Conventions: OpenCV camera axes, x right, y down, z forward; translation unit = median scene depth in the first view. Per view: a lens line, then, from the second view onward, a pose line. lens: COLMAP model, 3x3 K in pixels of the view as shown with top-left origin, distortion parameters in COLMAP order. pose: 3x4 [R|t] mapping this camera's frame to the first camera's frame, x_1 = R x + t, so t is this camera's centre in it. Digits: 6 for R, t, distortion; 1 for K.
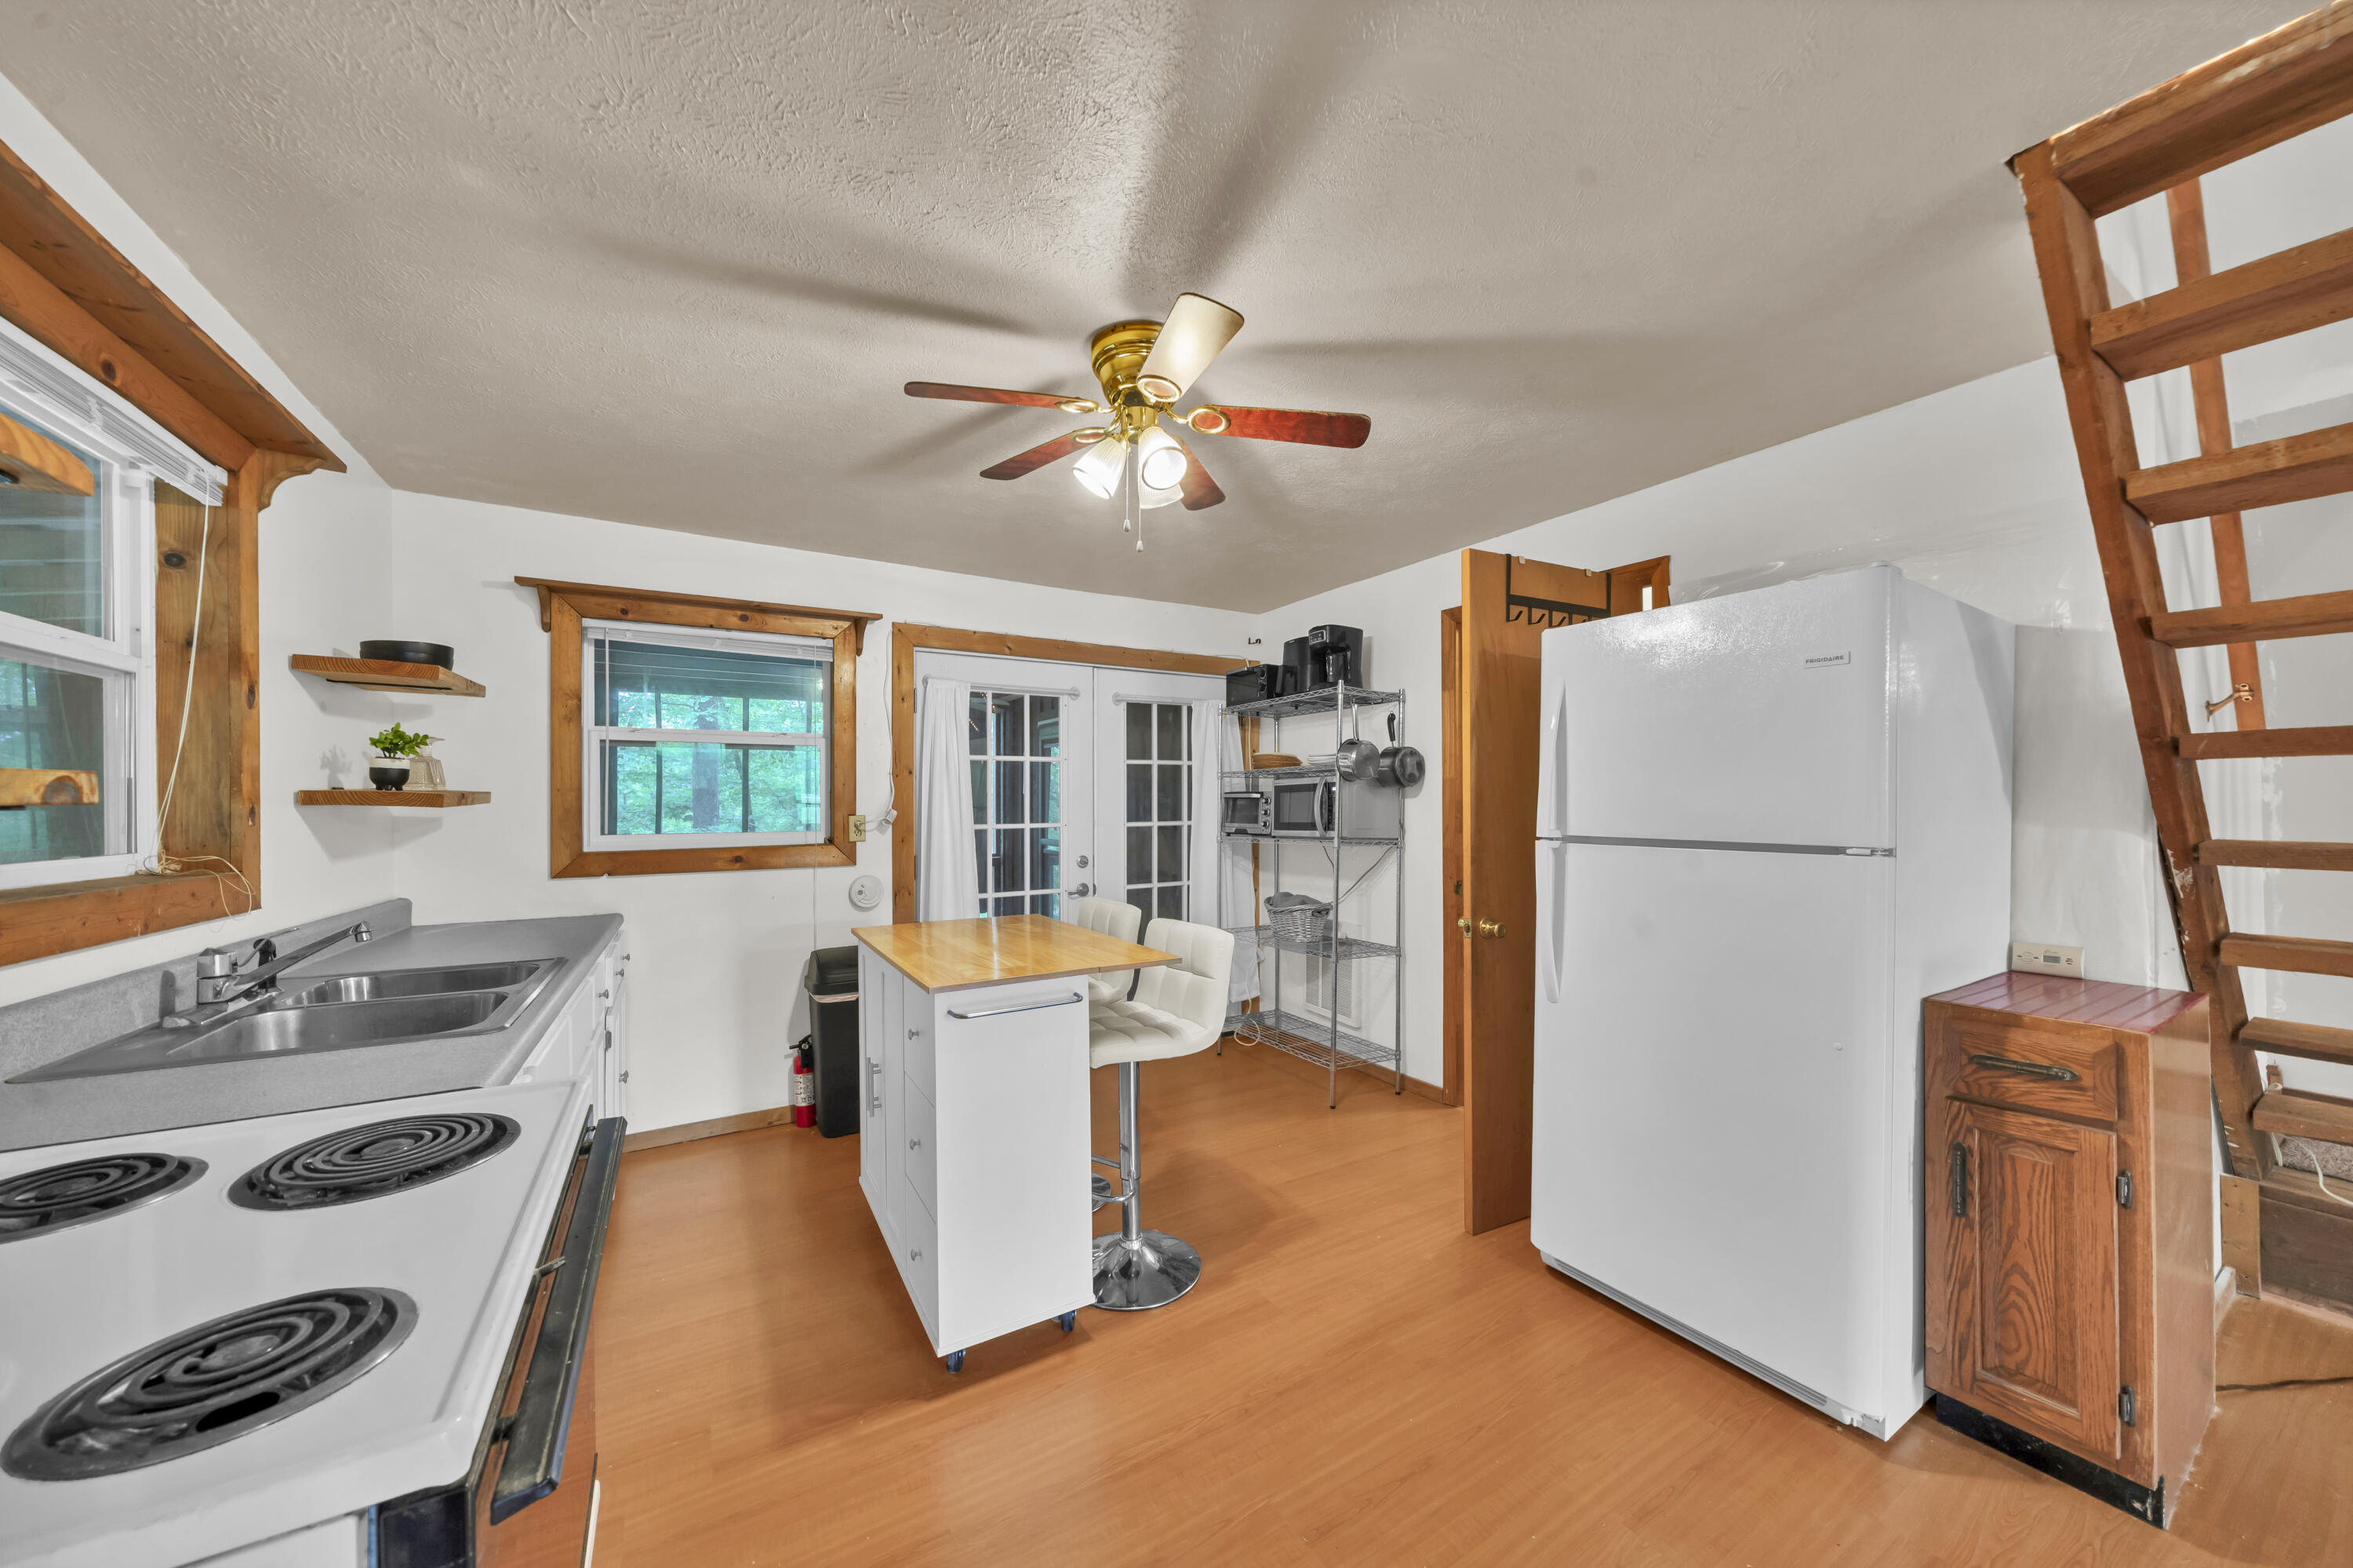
lens RADIAL K [[815.8, 0, 1175.7], [0, 815.8, 798.7], [0, 0, 1]] dist [-0.007763, -0.000232]
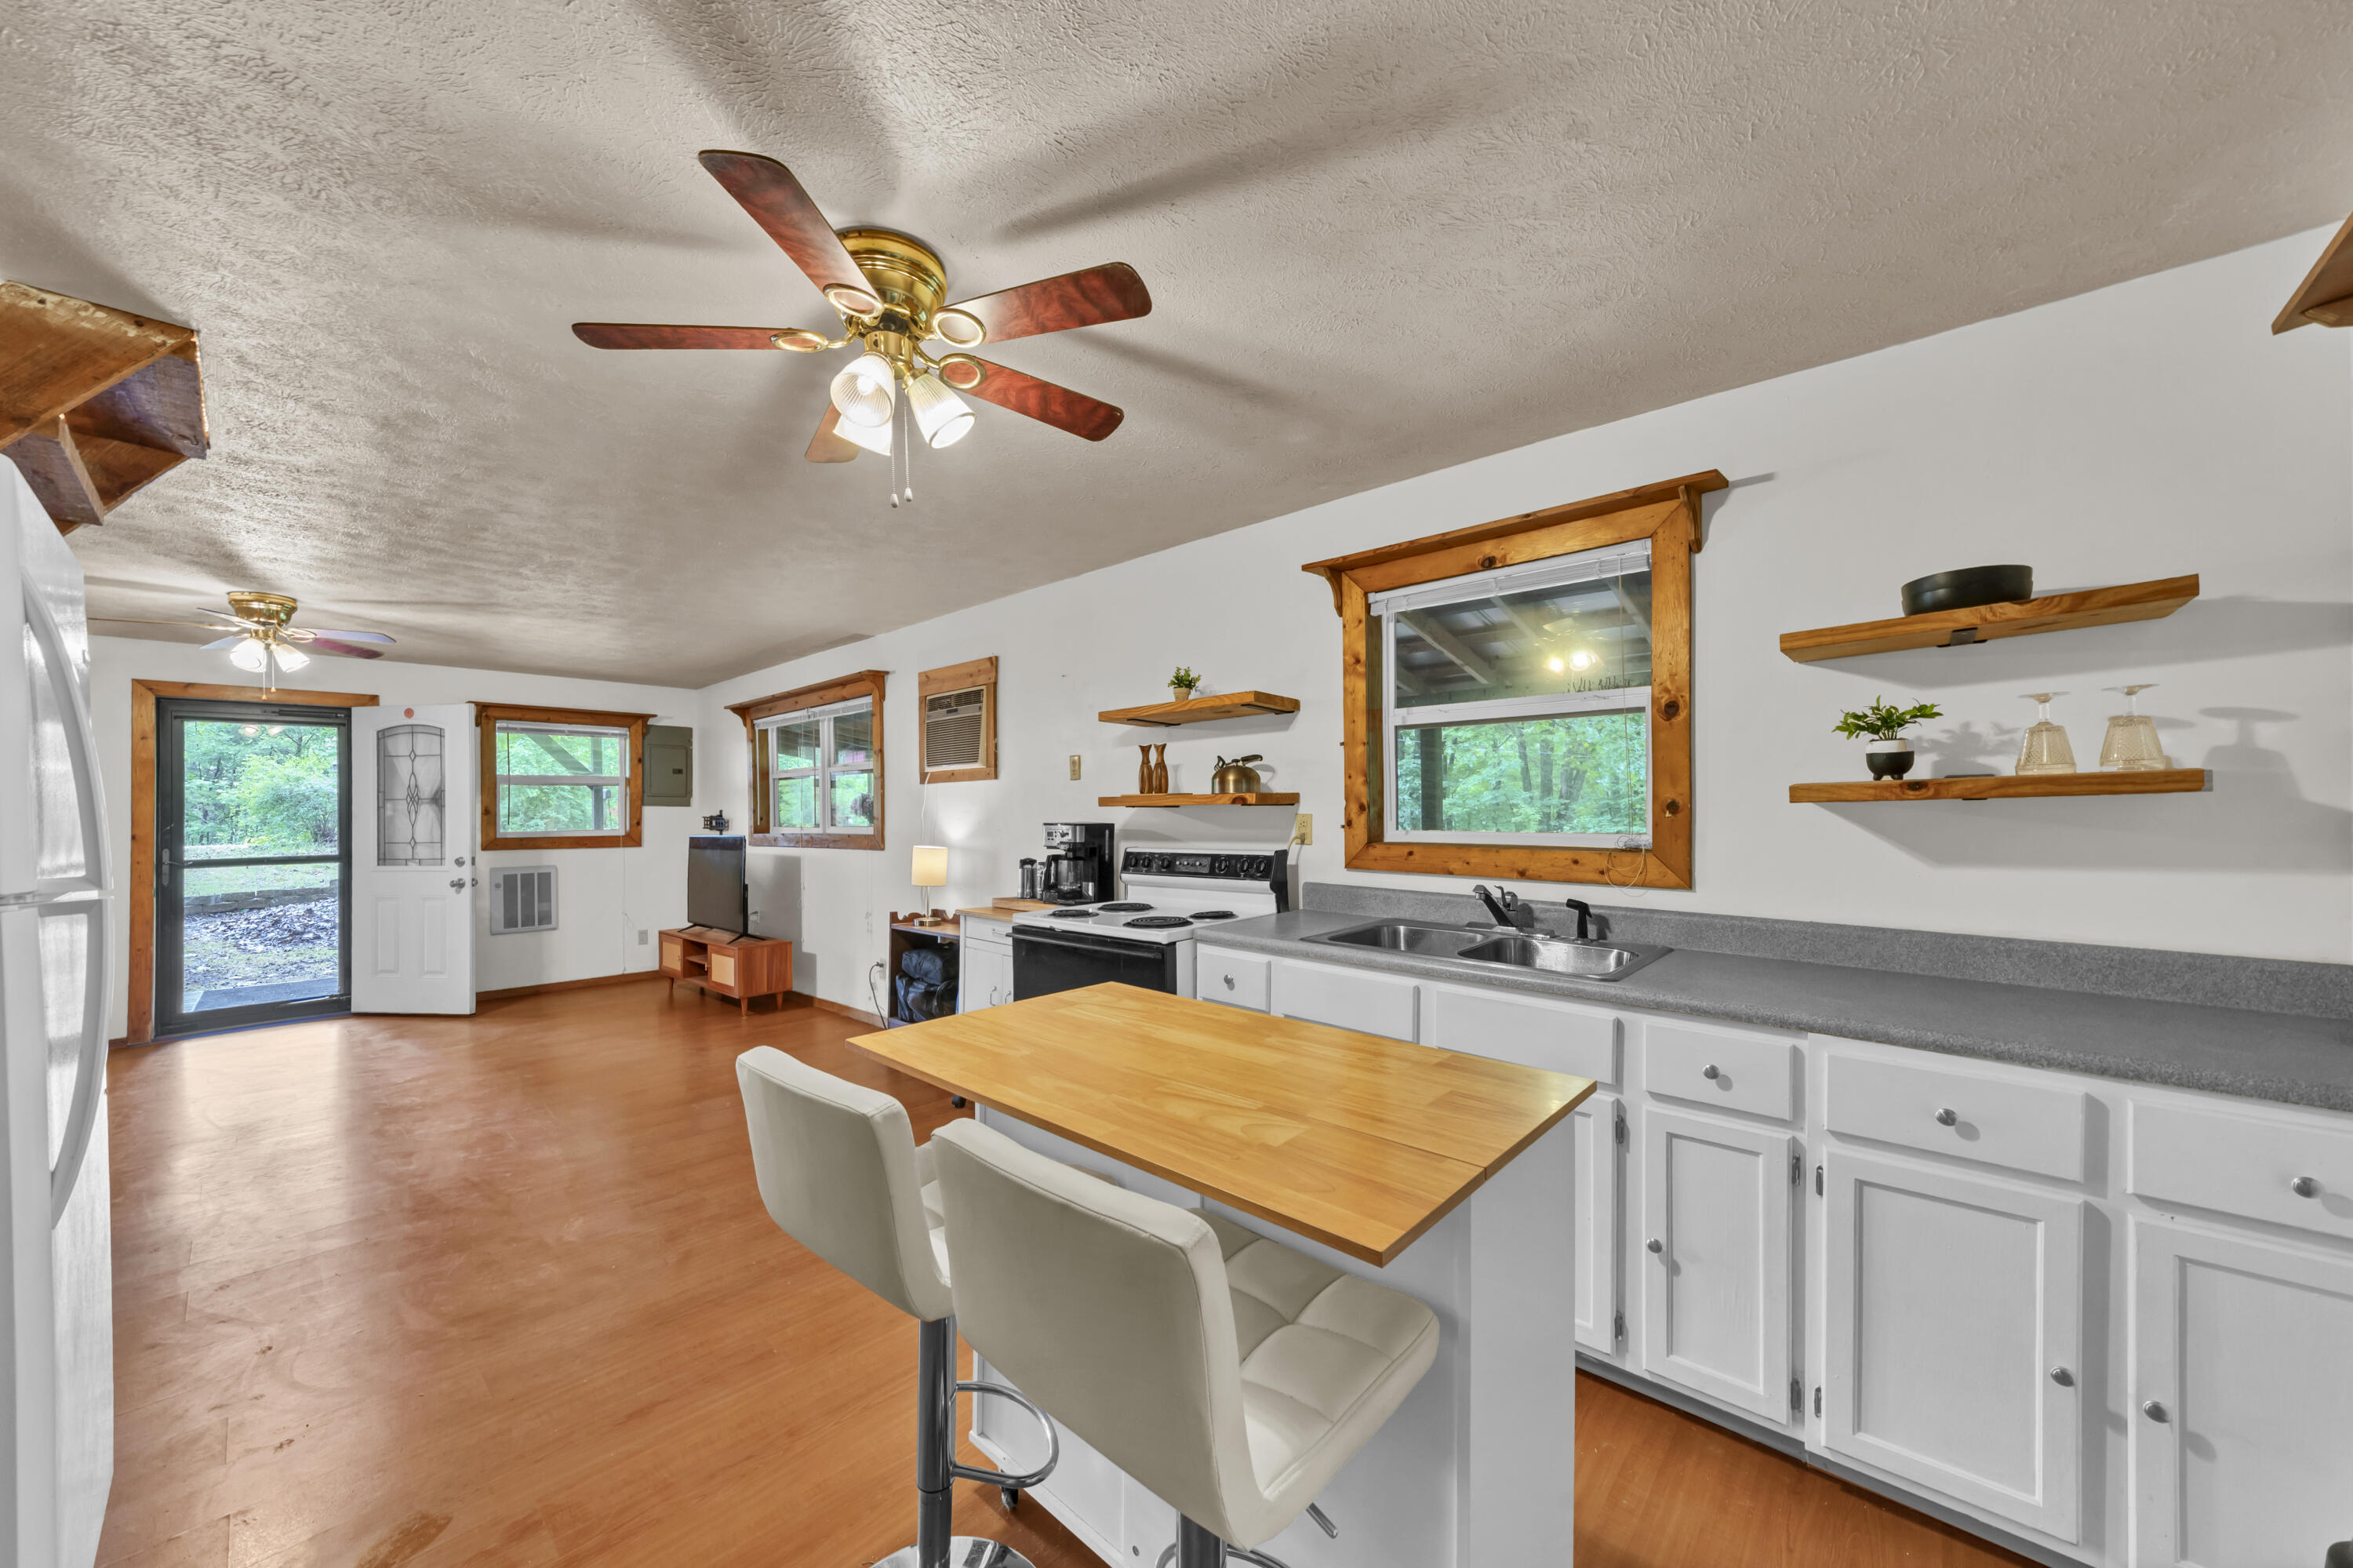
lens RADIAL K [[847.1, 0, 1136.0], [0, 847.1, 797.3], [0, 0, 1]] dist [-0.005804, -0.000469]
pose [[-0.961387, 0.013287, -0.274878, -0.016188], [0.017164, 0.999784, -0.011705, 0.003954], [0.274663, -0.015971, -0.961408, 1.602770]]
